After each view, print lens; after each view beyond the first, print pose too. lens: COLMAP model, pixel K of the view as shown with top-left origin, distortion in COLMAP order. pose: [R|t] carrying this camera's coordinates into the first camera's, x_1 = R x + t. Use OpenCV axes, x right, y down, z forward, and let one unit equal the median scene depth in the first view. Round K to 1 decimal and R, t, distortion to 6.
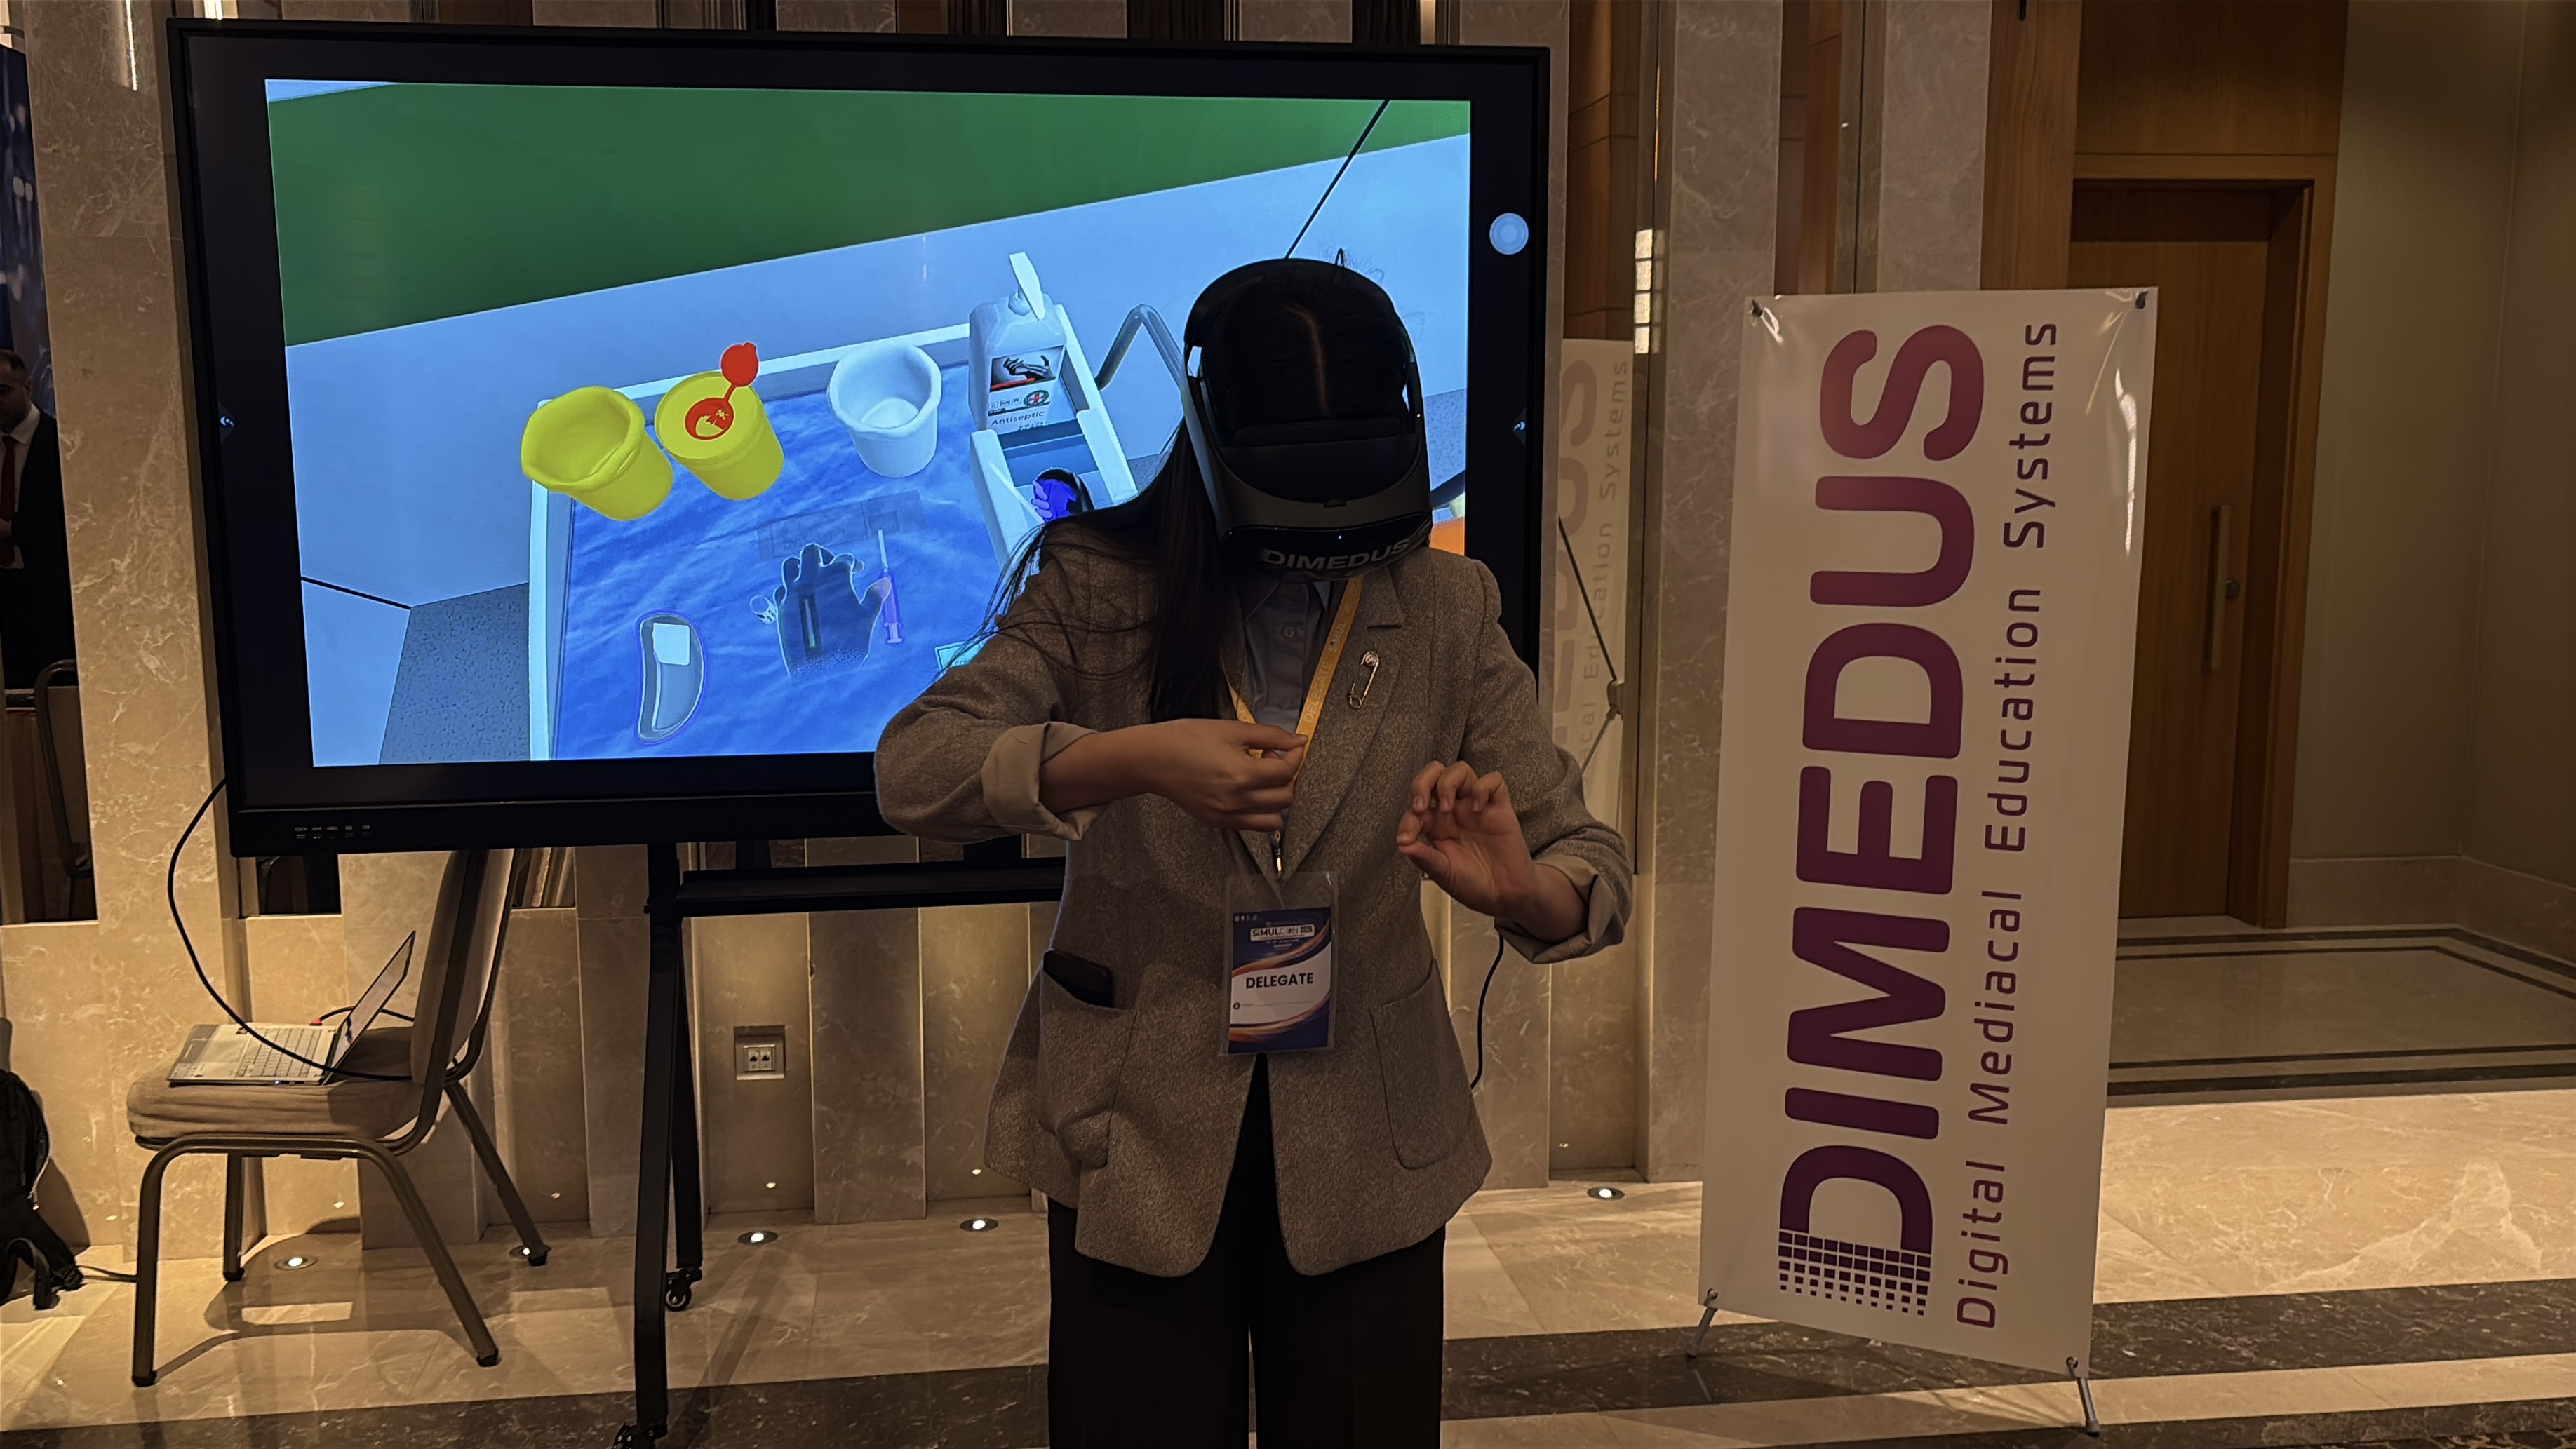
lens RADIAL K [[2274.4, 0, 1288.6], [0, 2274.4, 737.6], [0, 0, 1]] dist [0.036377, -0.004096]
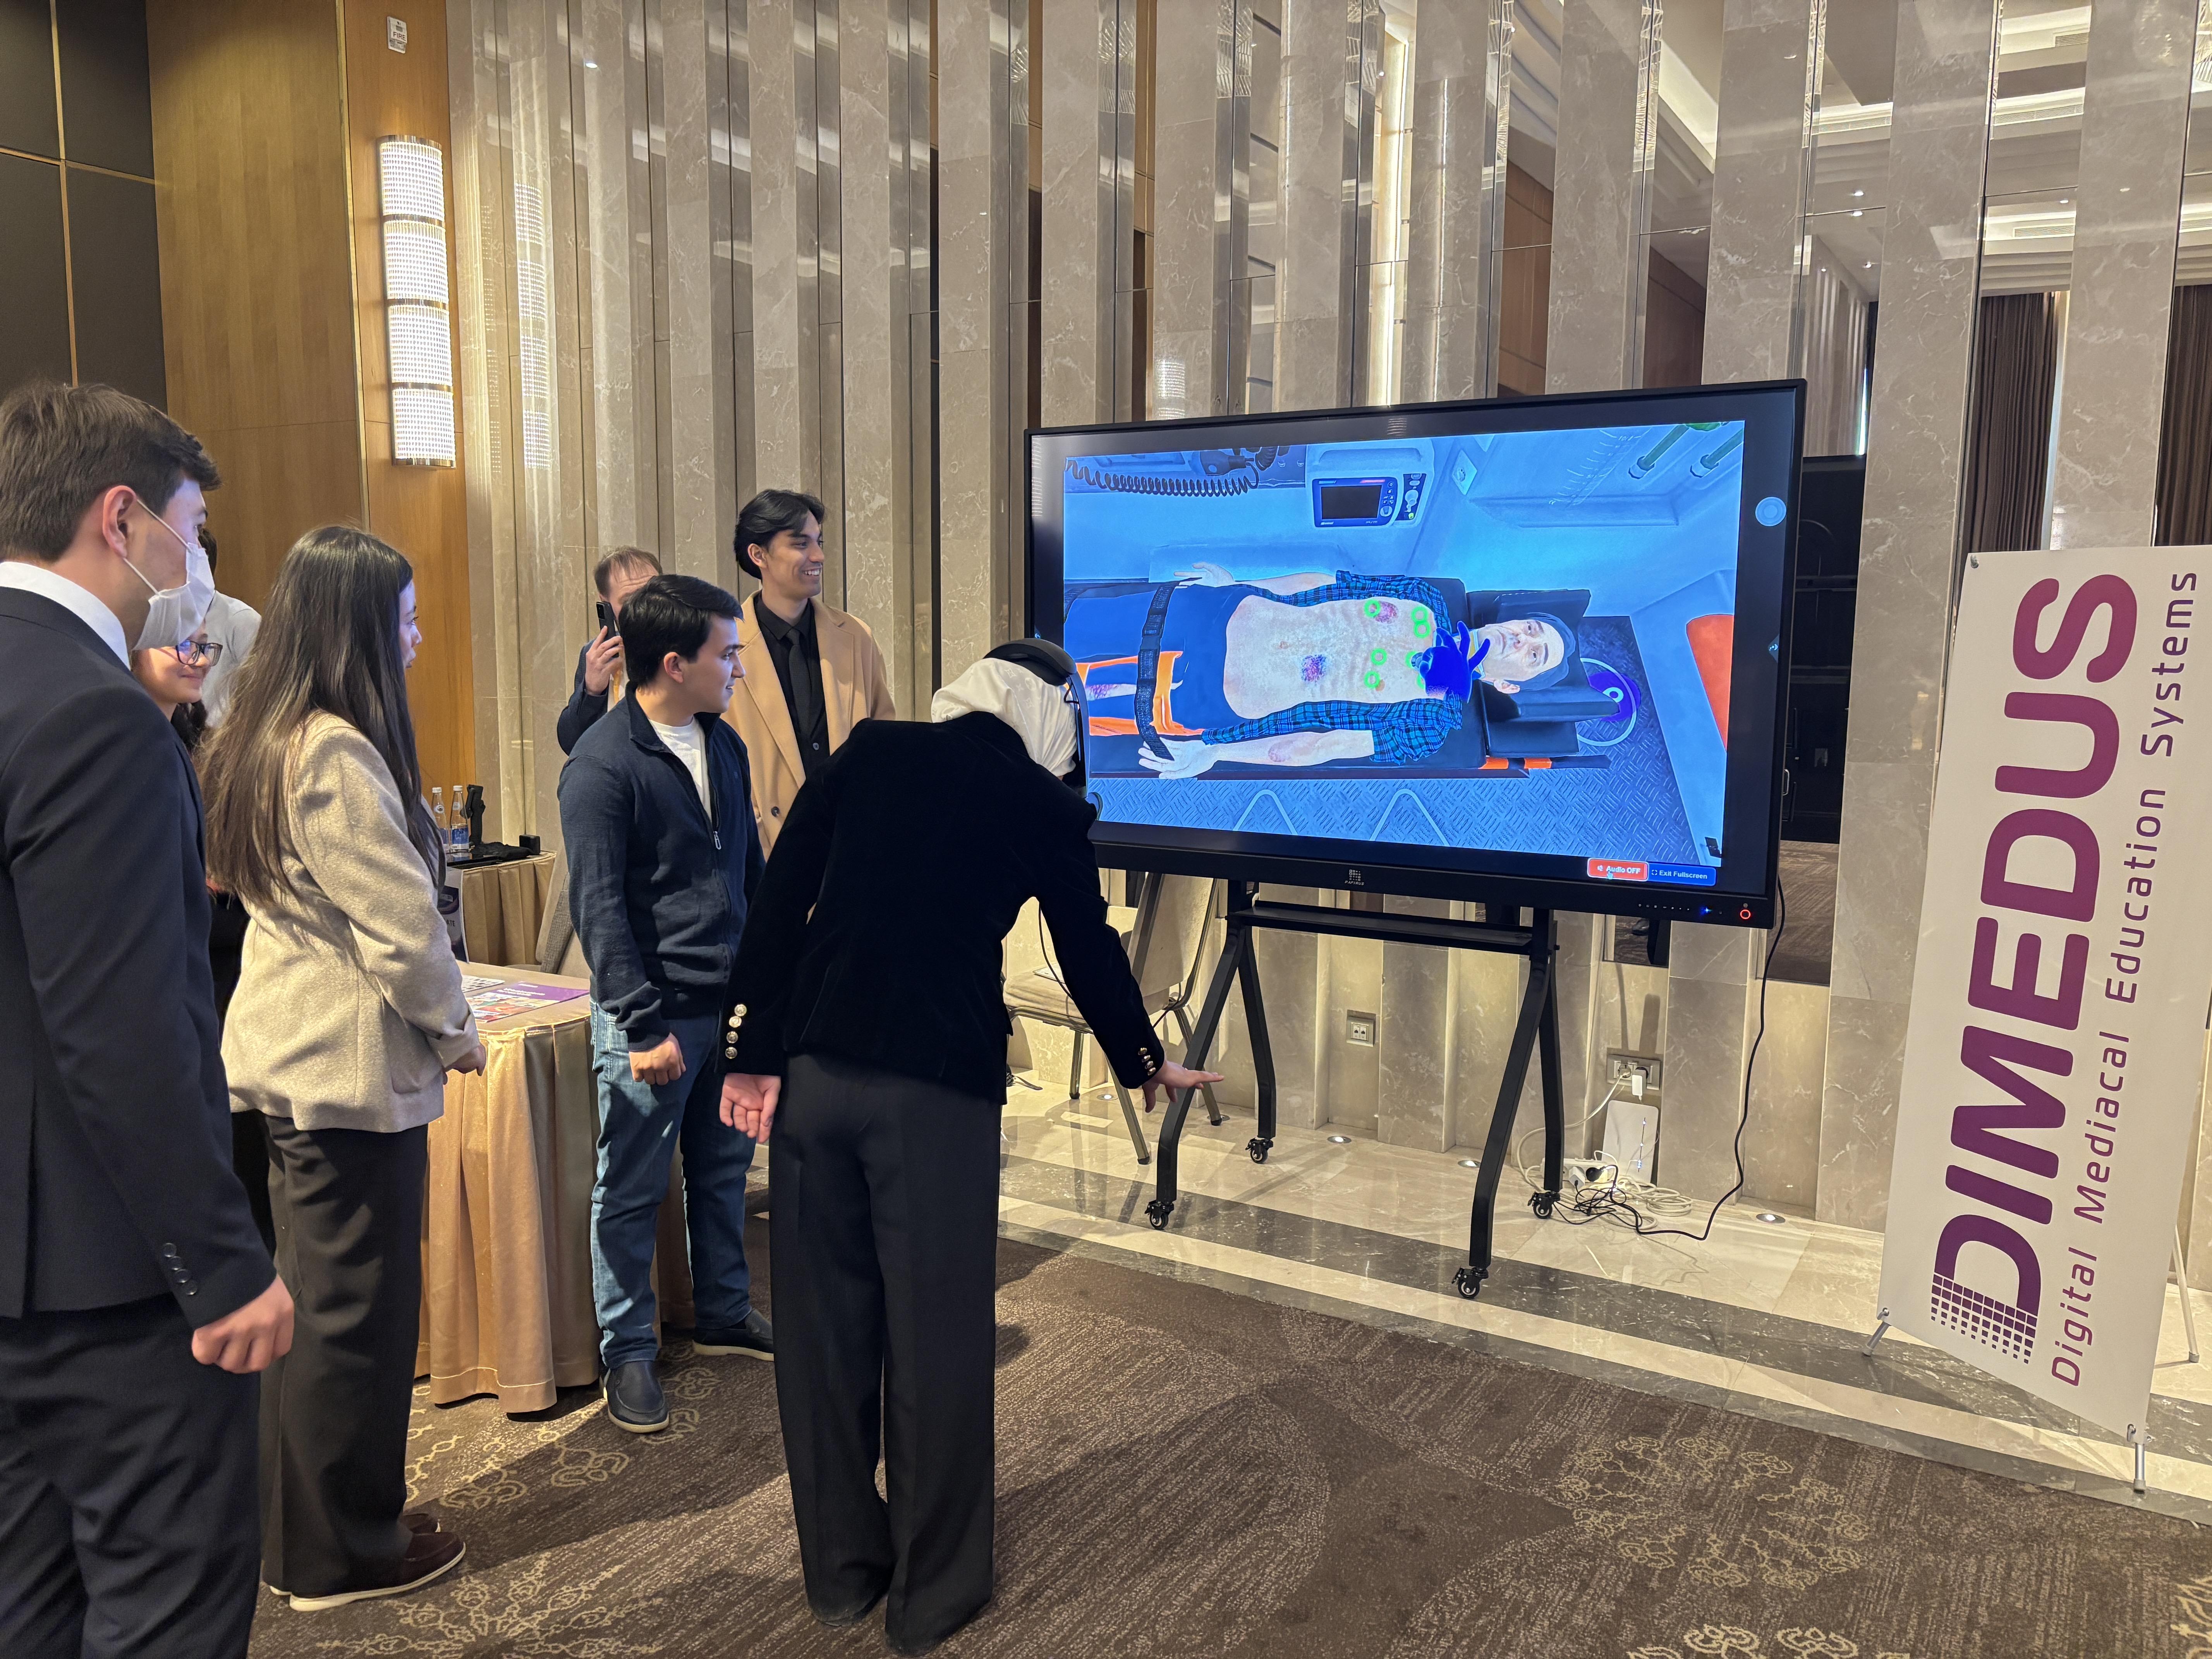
lens RADIAL K [[1682.0, 0, 1105.1], [0, 1682.0, 822.8], [0, 0, 1]] dist [0.012325, 0.002863]
pose [[0.772469, 0.085336, -0.629293, 0.447979], [-0.102144, 0.994724, 0.009507, 0.001403], [0.626784, 0.056935, 0.777110, -0.051848]]
